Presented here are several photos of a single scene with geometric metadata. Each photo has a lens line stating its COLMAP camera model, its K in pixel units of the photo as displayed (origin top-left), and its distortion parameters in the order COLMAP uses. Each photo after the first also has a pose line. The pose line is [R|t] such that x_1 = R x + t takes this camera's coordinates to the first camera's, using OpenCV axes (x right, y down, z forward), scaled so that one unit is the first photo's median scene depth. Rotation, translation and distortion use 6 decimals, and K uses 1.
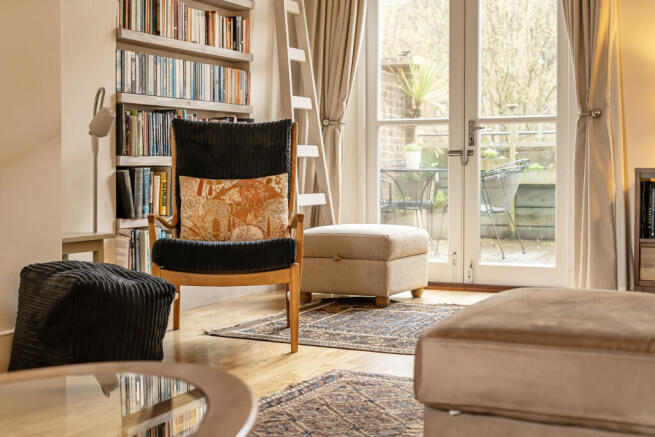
lens RADIAL K [[953.6, 0, 327.5], [0, 953.6, 218.5], [0, 0, 1]] dist [-0.017331, 0.007972]
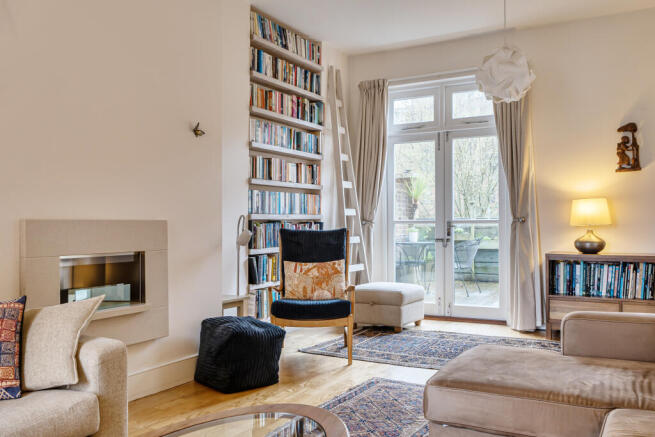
lens RADIAL K [[587.0, 0, 318.6], [0, 587.0, 221.0], [0, 0, 1]] dist [-0.004011, -0.001531]
pose [[0.997971, -0.004809, -0.063482, -0.019003], [0.002165, 0.999130, -0.041660, -0.068705], [0.063627, 0.041438, 0.997113, -0.087755]]
